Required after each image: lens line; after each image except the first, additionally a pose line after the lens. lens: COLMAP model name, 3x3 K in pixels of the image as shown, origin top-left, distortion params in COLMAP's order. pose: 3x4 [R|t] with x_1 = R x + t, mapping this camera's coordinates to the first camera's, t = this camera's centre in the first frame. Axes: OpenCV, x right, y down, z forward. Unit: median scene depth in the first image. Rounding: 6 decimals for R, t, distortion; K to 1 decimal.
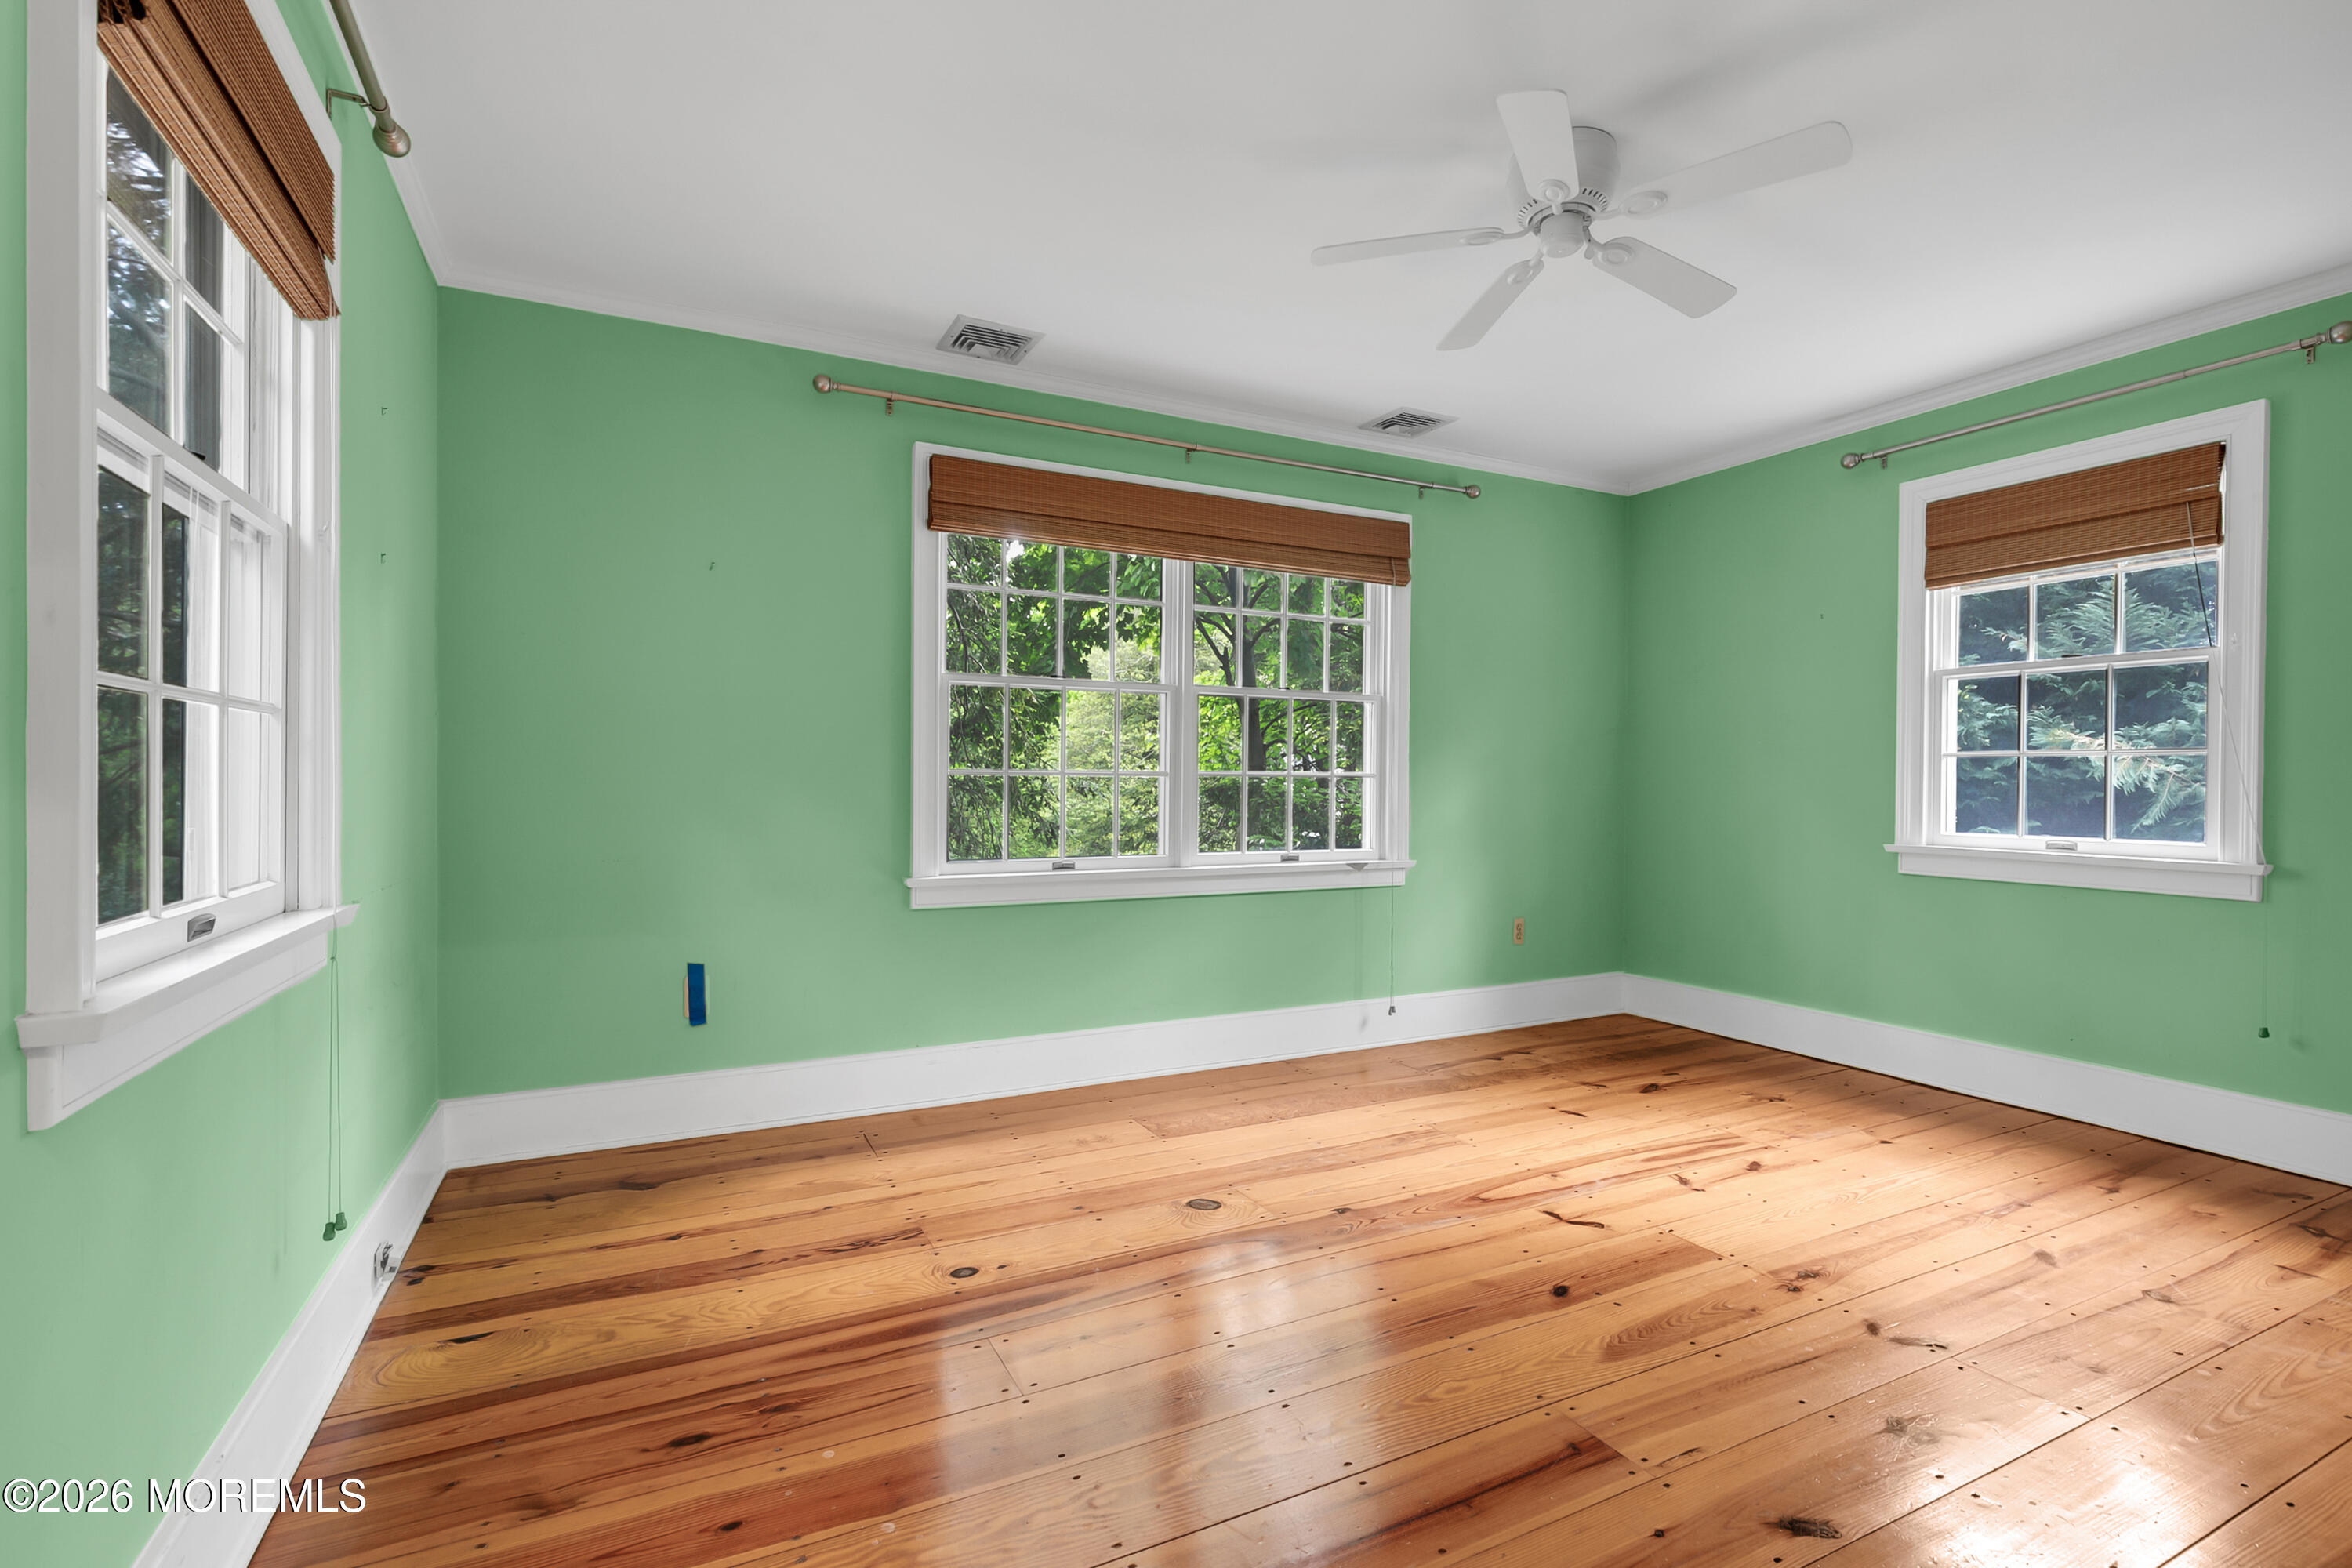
lens RADIAL K [[1082.5, 0, 1183.6], [0, 1082.5, 785.3], [0, 0, 1]] dist [0.005422, 0.000132]
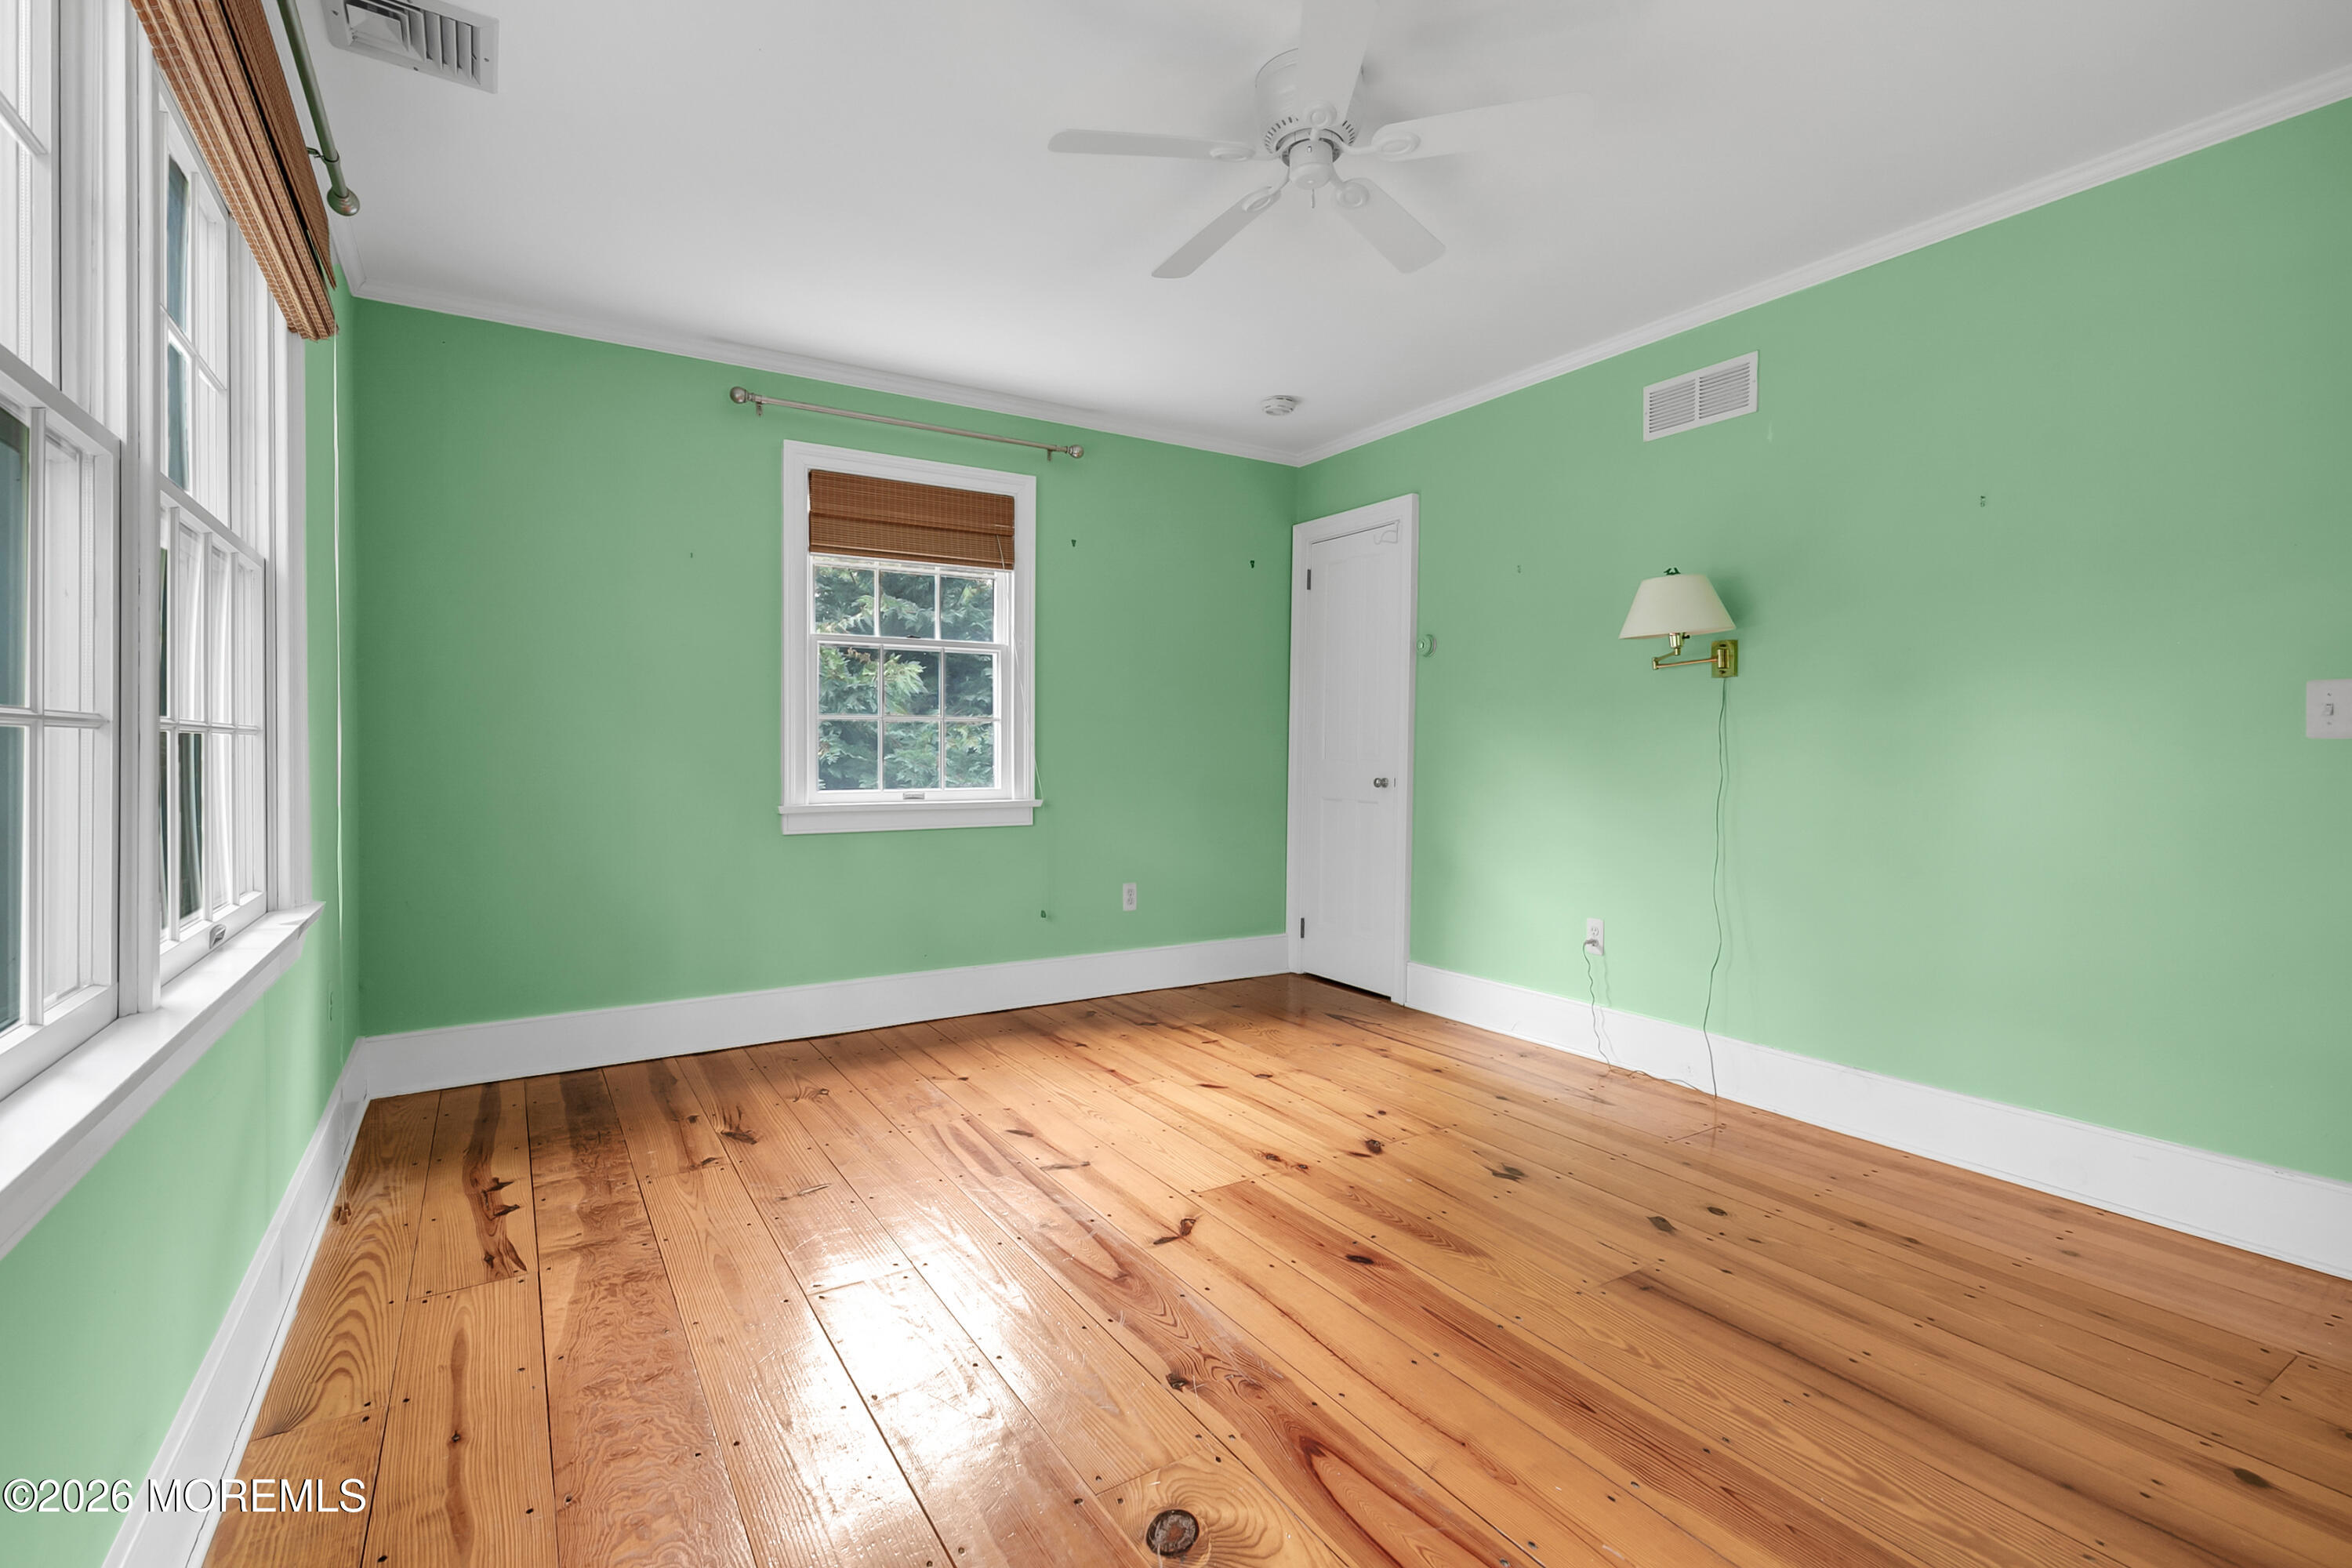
lens RADIAL K [[1082.5, 0, 1182.3], [0, 1082.5, 762.6], [0, 0, 1]] dist [0.005422, 0.000132]
pose [[-0.098346, -0.020472, 0.994942, -0.445103], [0.002088, 0.999782, 0.020778, -0.005844], [-0.995150, 0.004121, -0.098282, 0.914570]]
